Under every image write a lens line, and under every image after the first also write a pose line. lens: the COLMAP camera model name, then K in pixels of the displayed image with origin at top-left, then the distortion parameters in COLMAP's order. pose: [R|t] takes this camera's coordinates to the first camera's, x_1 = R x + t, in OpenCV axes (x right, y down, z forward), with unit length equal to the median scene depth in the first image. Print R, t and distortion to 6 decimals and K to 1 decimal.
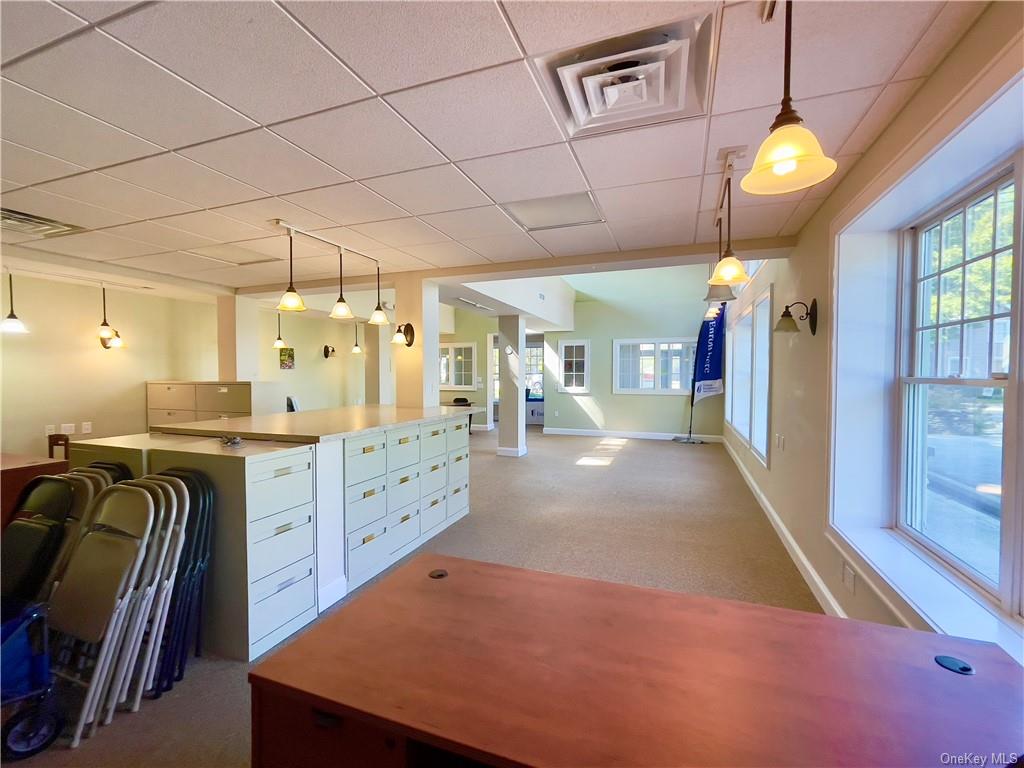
lens RADIAL K [[455.7, 0, 511.0], [0, 455.7, 383.1], [0, 0, 1]] dist [-0.004512, 0.002194]
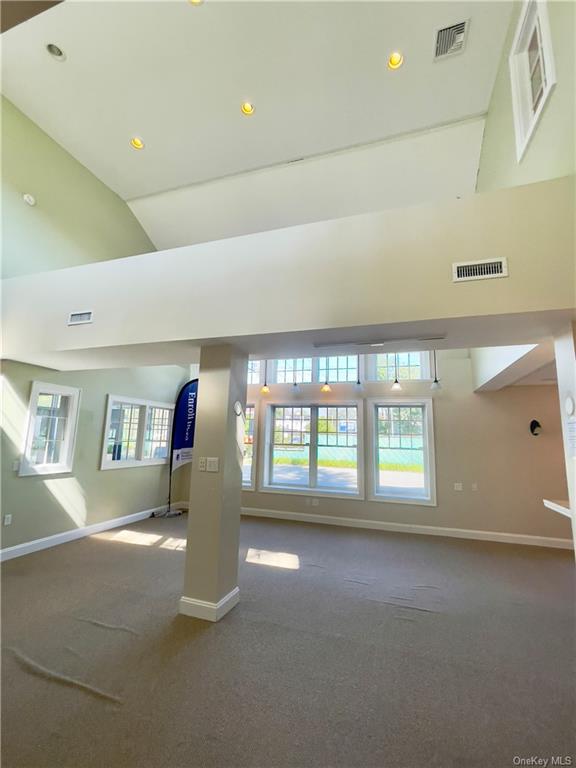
lens RADIAL K [[341.8, 0, 287.8], [0, 341.8, 379.6], [0, 0, 1]] dist [-0.004512, 0.002194]
pose [[-0.041159, 0.165574, 0.985338, -0.352325], [-0.002655, 0.986152, -0.165822, -0.029160], [-0.999149, -0.009441, -0.040149, 0.756047]]
